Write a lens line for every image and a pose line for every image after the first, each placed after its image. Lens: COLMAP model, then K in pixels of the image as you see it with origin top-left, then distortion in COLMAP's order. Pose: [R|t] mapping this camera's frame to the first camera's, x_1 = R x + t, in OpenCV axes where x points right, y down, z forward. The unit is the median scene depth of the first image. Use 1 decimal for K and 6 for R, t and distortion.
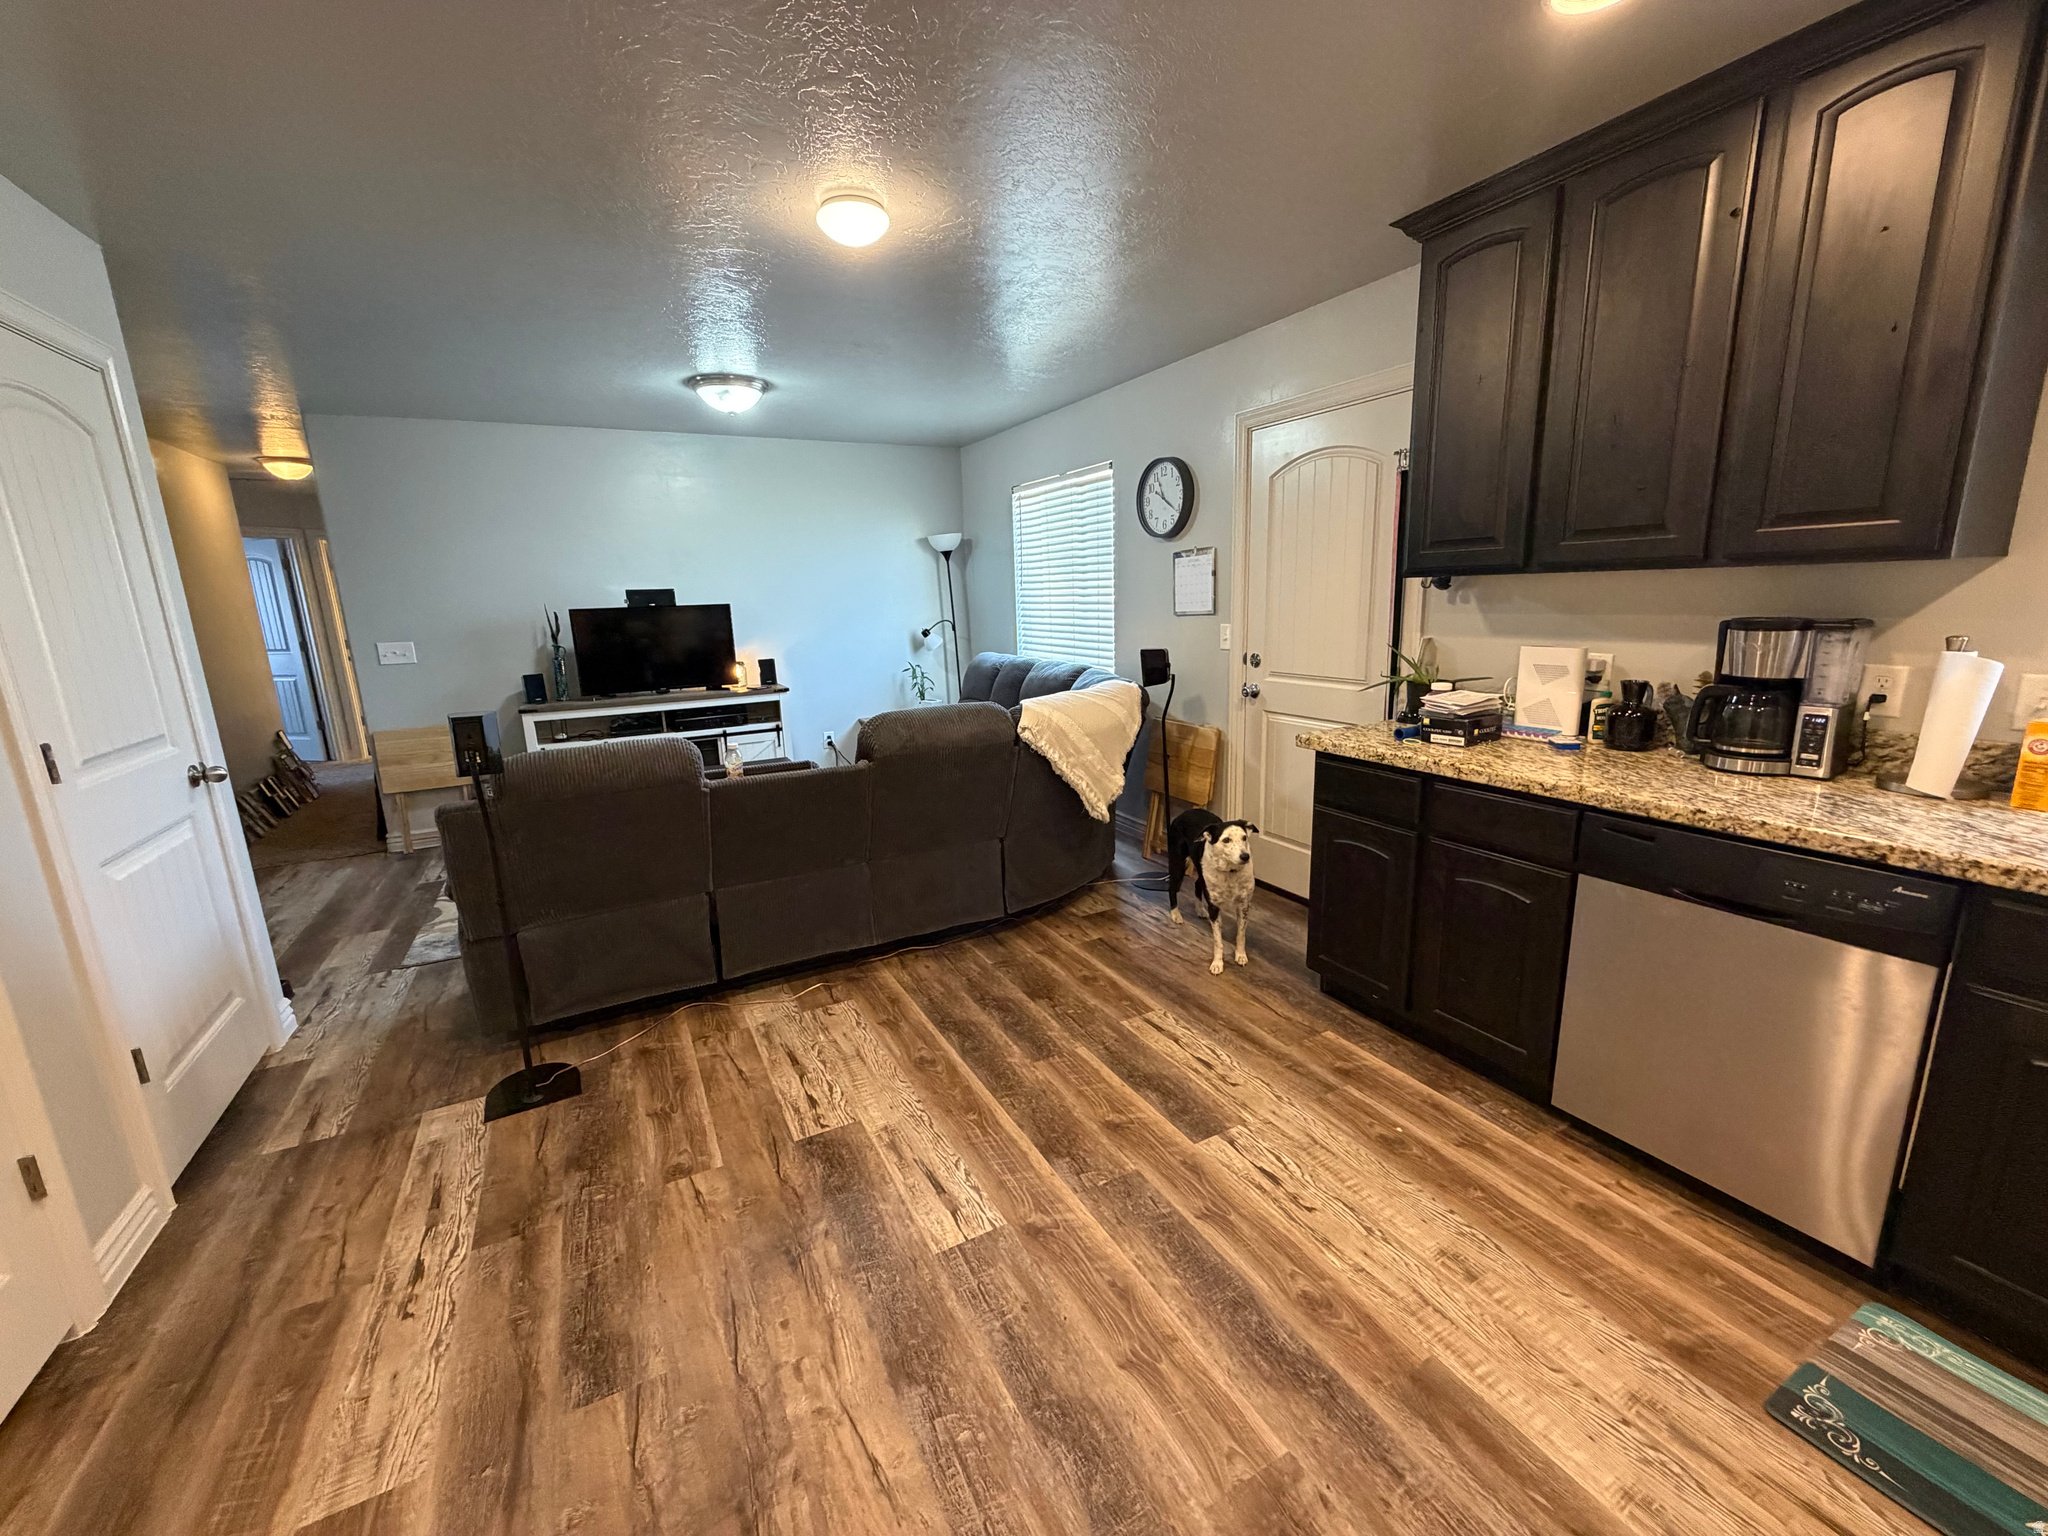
lens RADIAL K [[818.2, 0, 1020.2], [0, 818.2, 766.7], [0, 0, 1]] dist [0.000422, 0.000198]
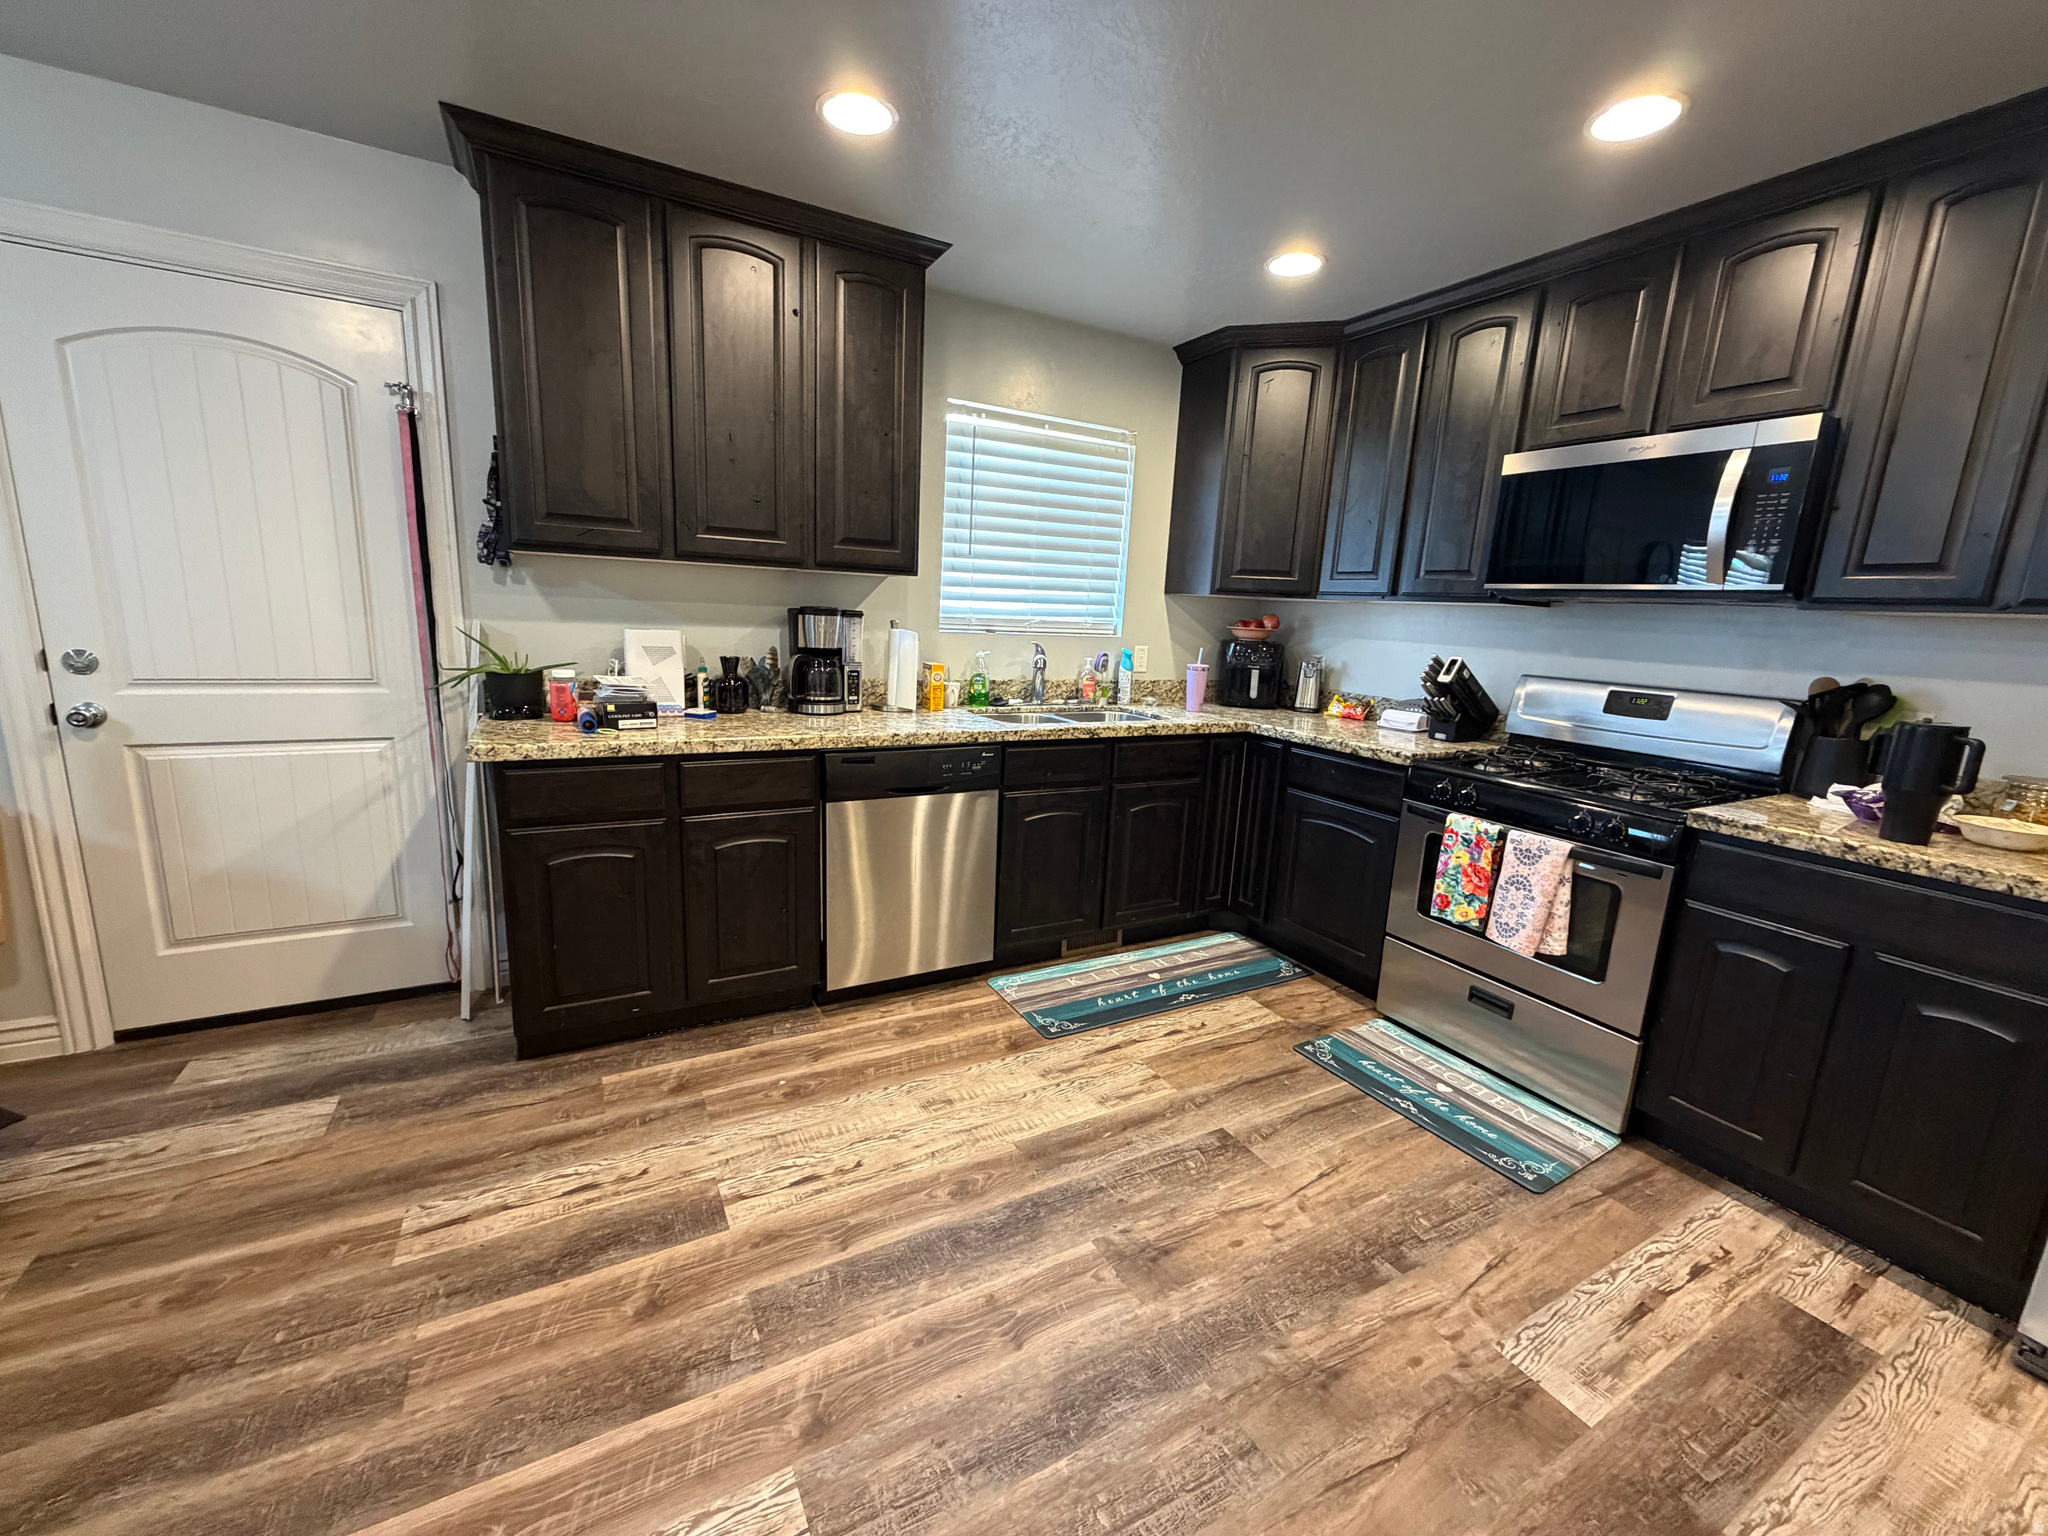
lens RADIAL K [[818.2, 0, 1018.3], [0, 818.2, 767.8], [0, 0, 1]] dist [0.000422, 0.000198]
pose [[-0.020343, -0.160228, 0.986870, -0.444540], [0.165126, 0.972980, 0.161377, -0.061993], [-0.986063, 0.166241, 0.006665, 0.532555]]
